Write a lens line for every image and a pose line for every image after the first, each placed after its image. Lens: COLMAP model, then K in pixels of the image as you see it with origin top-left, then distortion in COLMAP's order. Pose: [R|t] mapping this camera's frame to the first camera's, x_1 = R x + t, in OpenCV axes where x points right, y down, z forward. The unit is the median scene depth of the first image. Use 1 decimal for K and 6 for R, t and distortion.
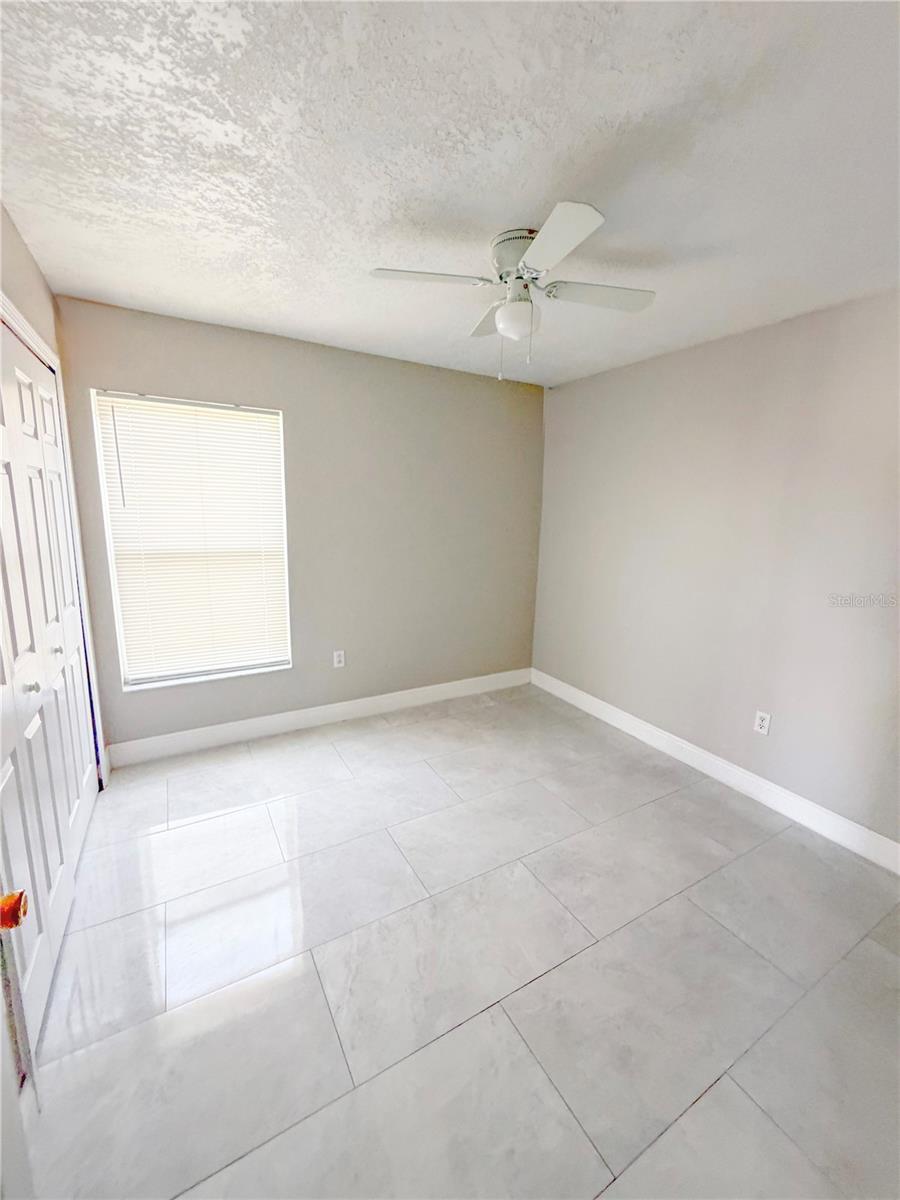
lens RADIAL K [[479.7, 0, 448.5], [0, 479.7, 593.6], [0, 0, 1]] dist [-0.001098, -0.000185]
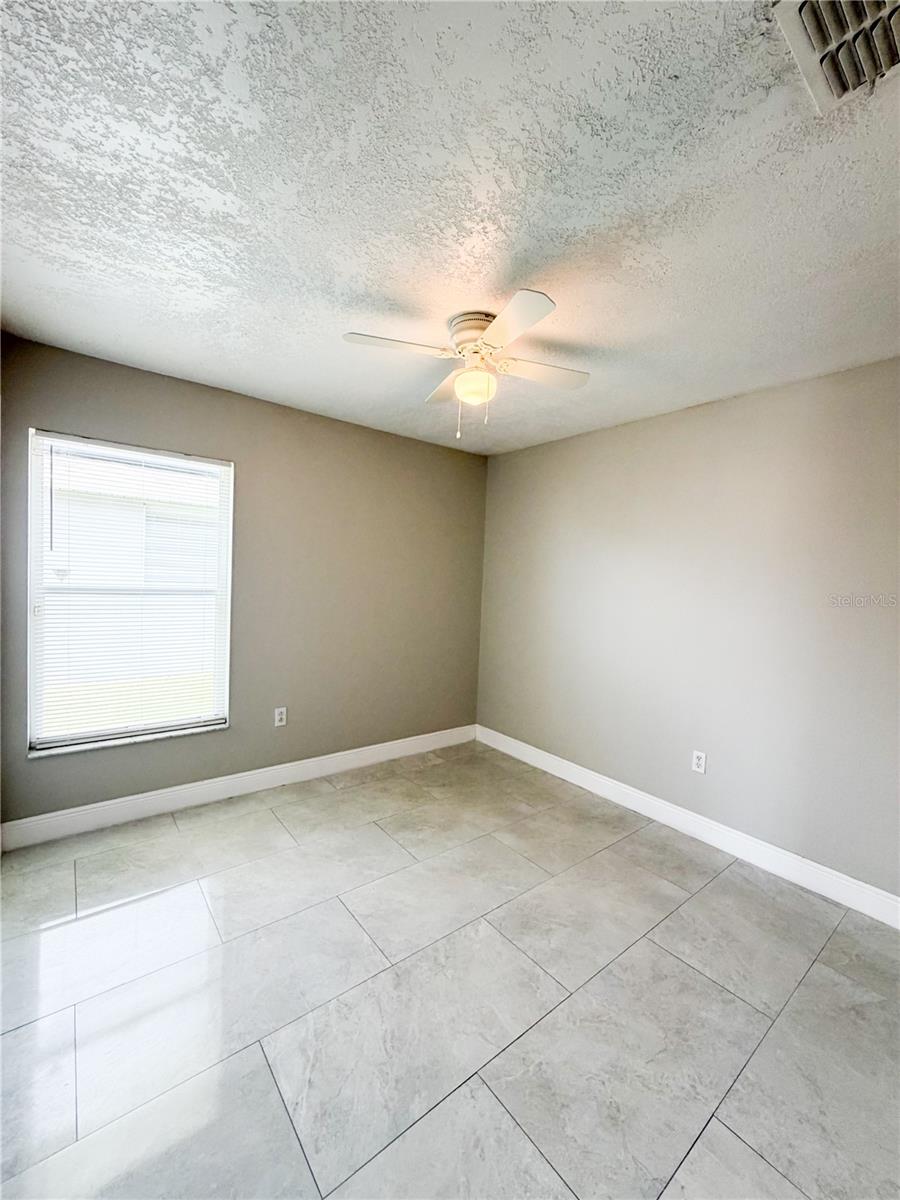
lens RADIAL K [[479.7, 0, 449.9], [0, 479.7, 592.5], [0, 0, 1]] dist [-0.001098, -0.000185]
pose [[0.988796, 0.008938, 0.149009, -0.082965], [0.012912, 0.989344, -0.145024, 0.070504], [-0.148717, 0.145323, 0.978143, -0.018072]]
